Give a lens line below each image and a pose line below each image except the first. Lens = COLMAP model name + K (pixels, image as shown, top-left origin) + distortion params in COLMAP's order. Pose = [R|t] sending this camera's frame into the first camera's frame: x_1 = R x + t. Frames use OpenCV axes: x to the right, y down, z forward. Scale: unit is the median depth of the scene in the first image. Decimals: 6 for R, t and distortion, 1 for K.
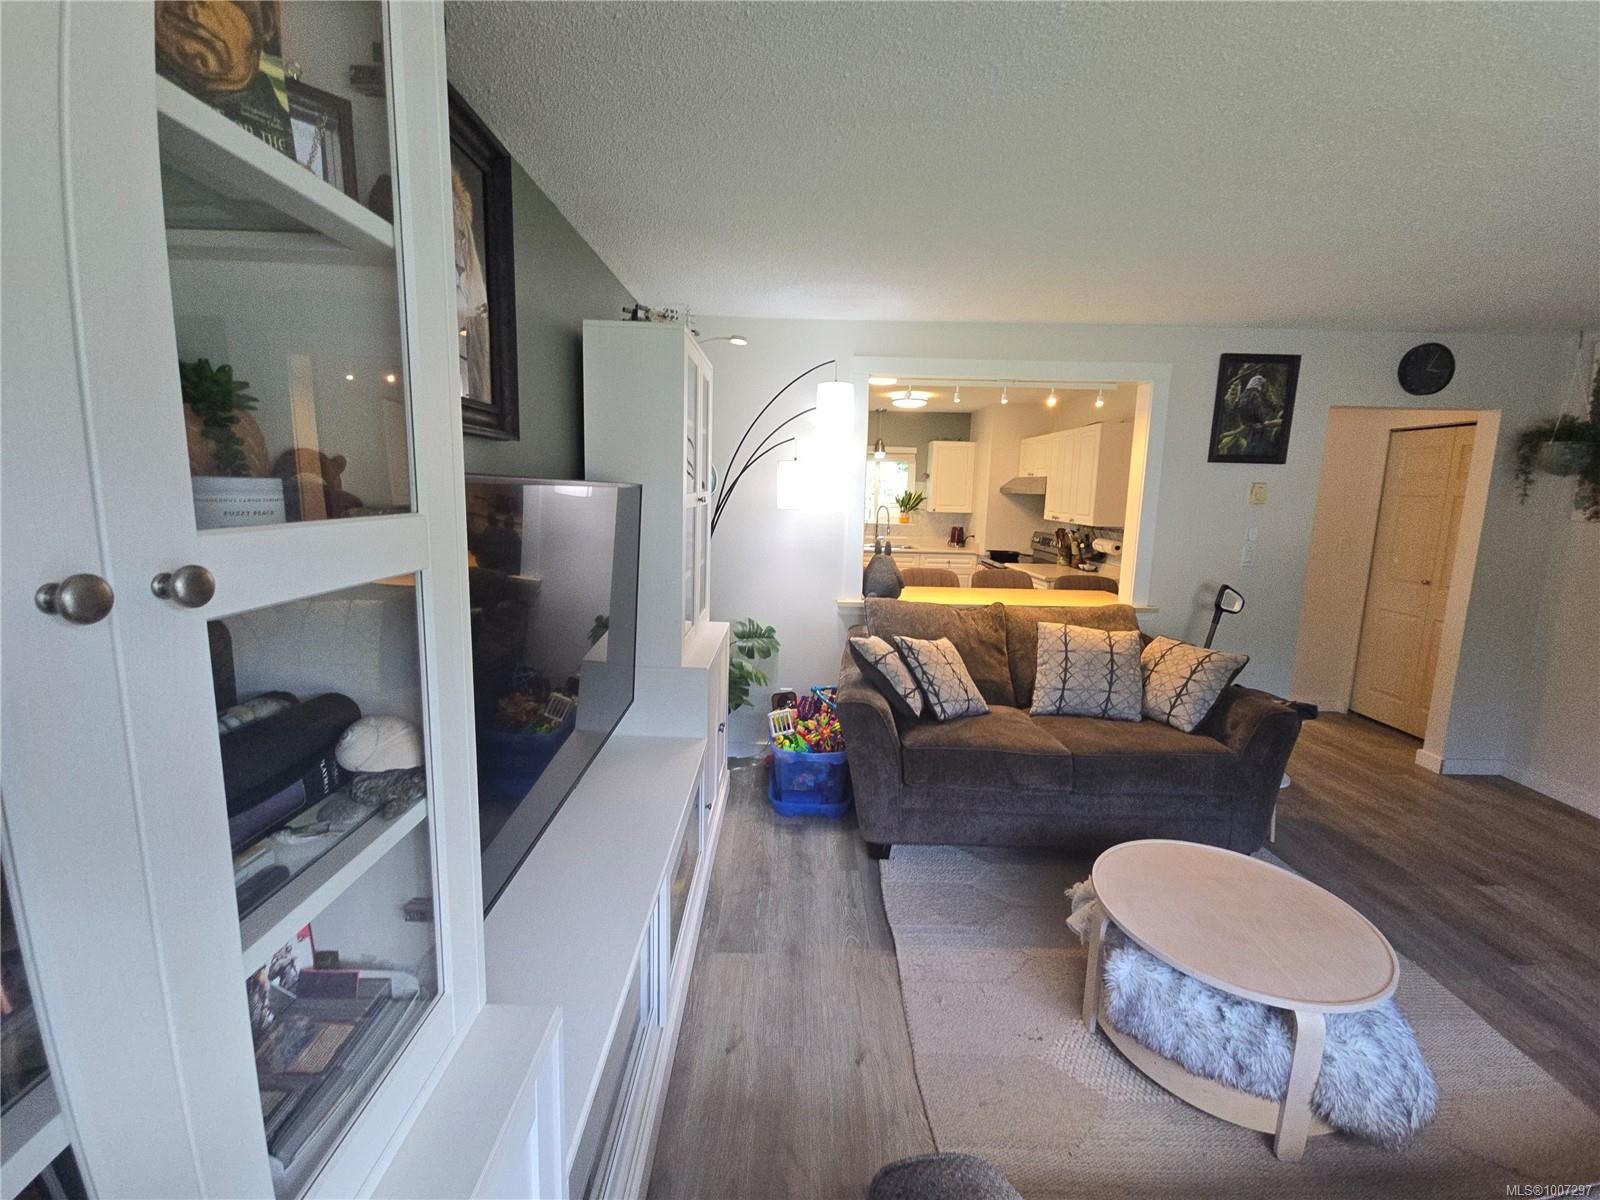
lens RADIAL K [[650.7, 0, 794.9], [0, 650.7, 584.2], [0, 0, 1]] dist [0.010060, -0.007431]
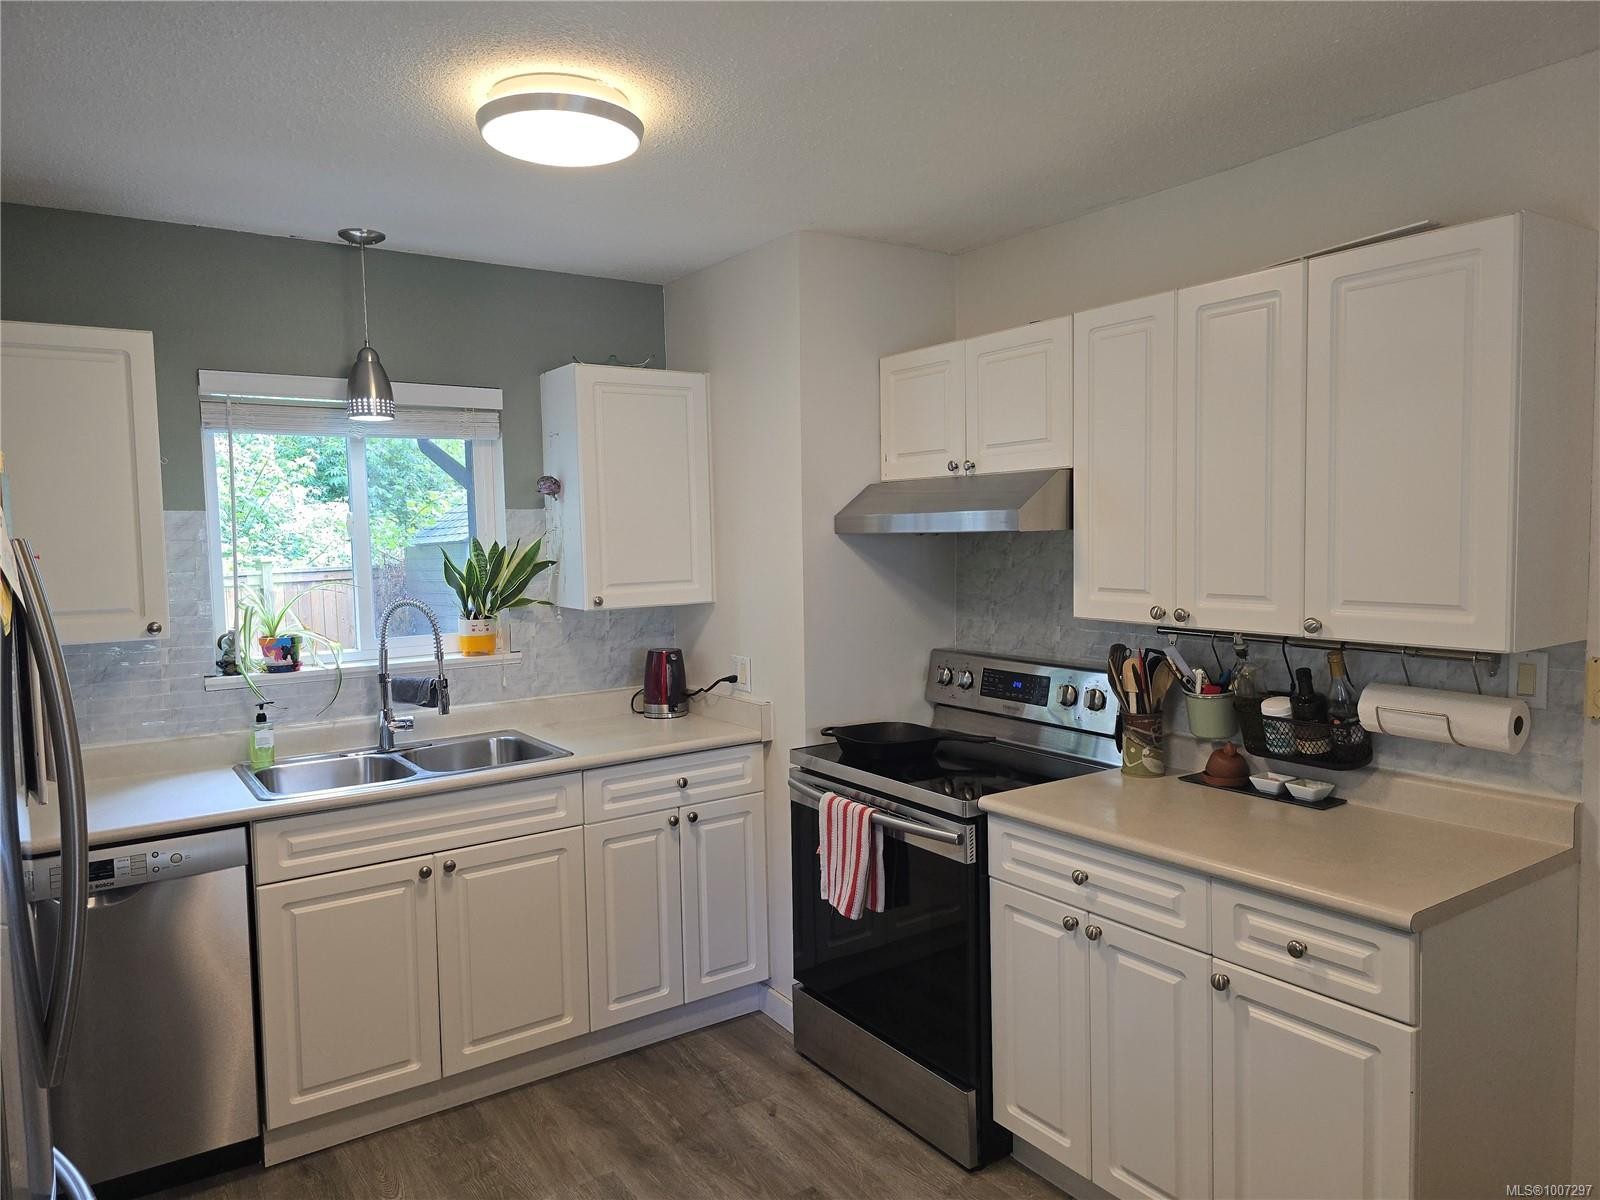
lens RADIAL K [[1063.9, 0, 798.7], [0, 1063.9, 599.2], [0, 0, 1]] dist [0.060519, -0.052783]
pose [[0.822461, -0.075951, 0.563728, 0.052181], [0.121974, 0.991541, -0.044366, -0.192466], [-0.555590, 0.105250, 0.824768, 1.294430]]
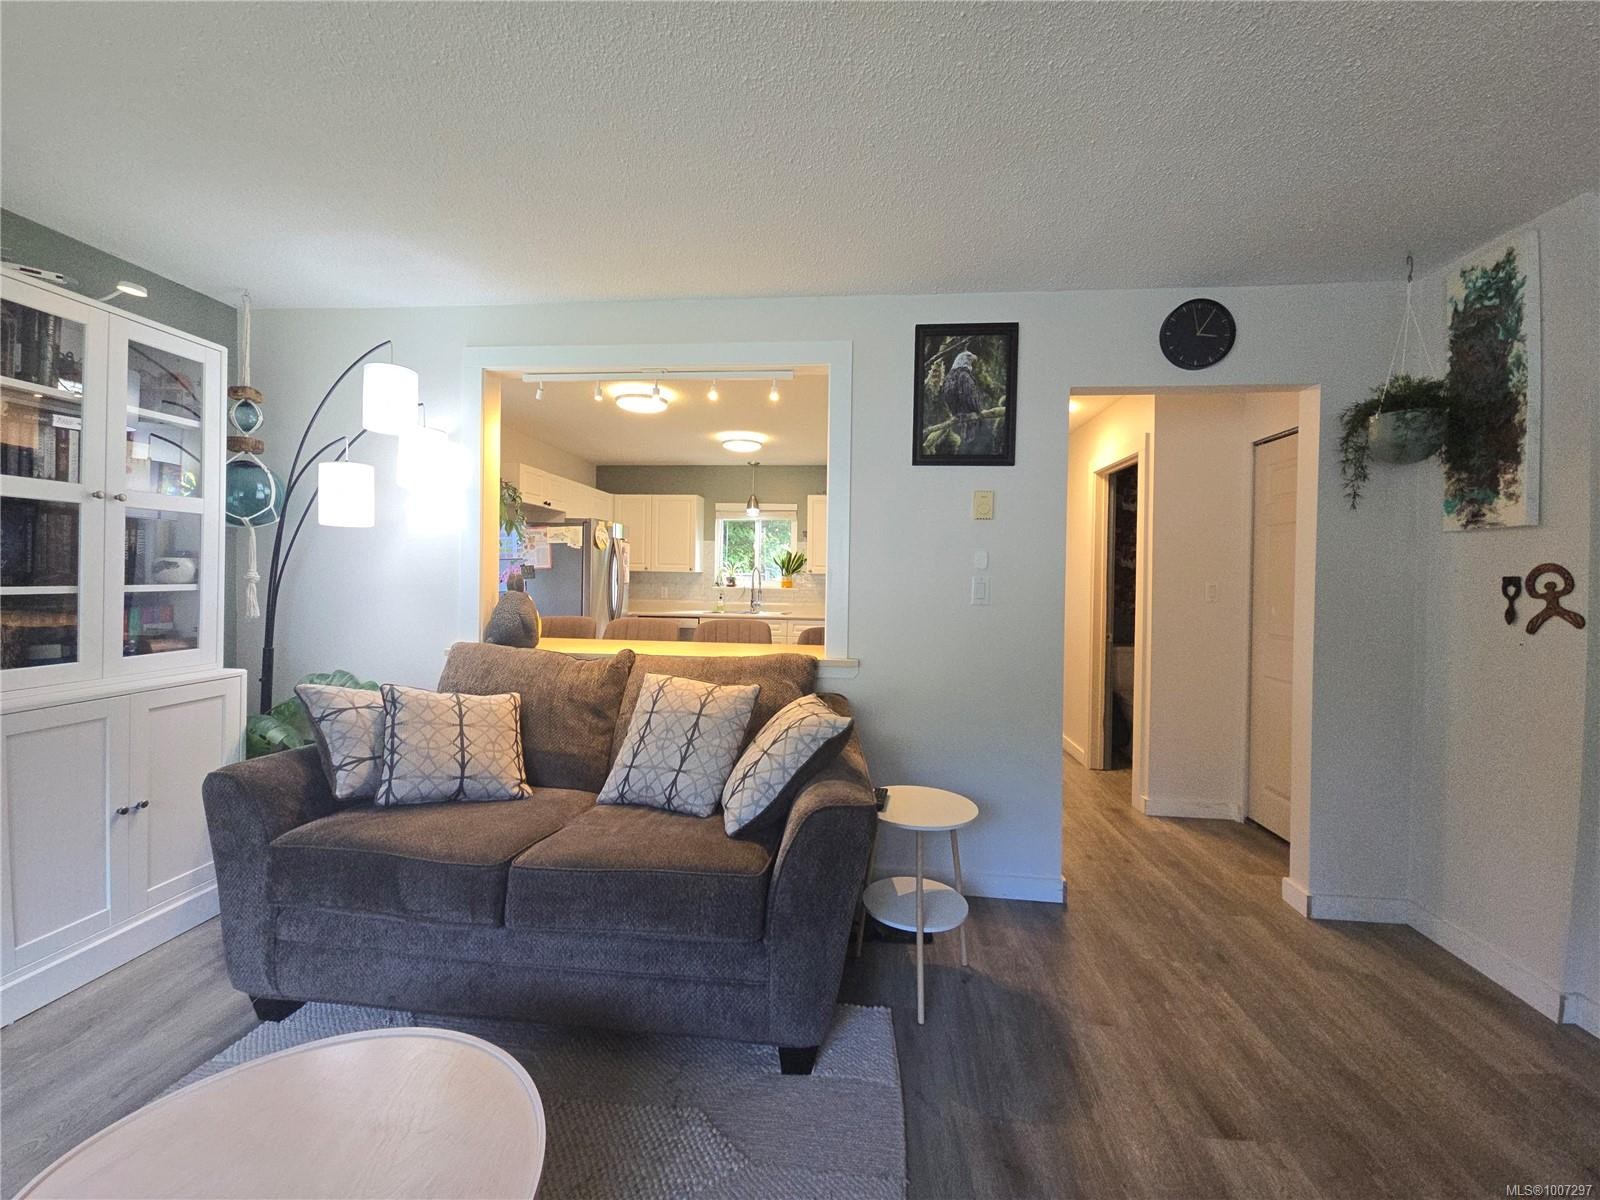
lens RADIAL K [[650.7, 0, 794.7], [0, 650.7, 585.3], [0, 0, 1]] dist [0.010060, -0.007431]
pose [[0.995412, -0.003297, -0.095623, 0.635582], [-0.009975, 0.990384, -0.137987, 0.061938], [0.095158, 0.138307, 0.985807, 0.295080]]
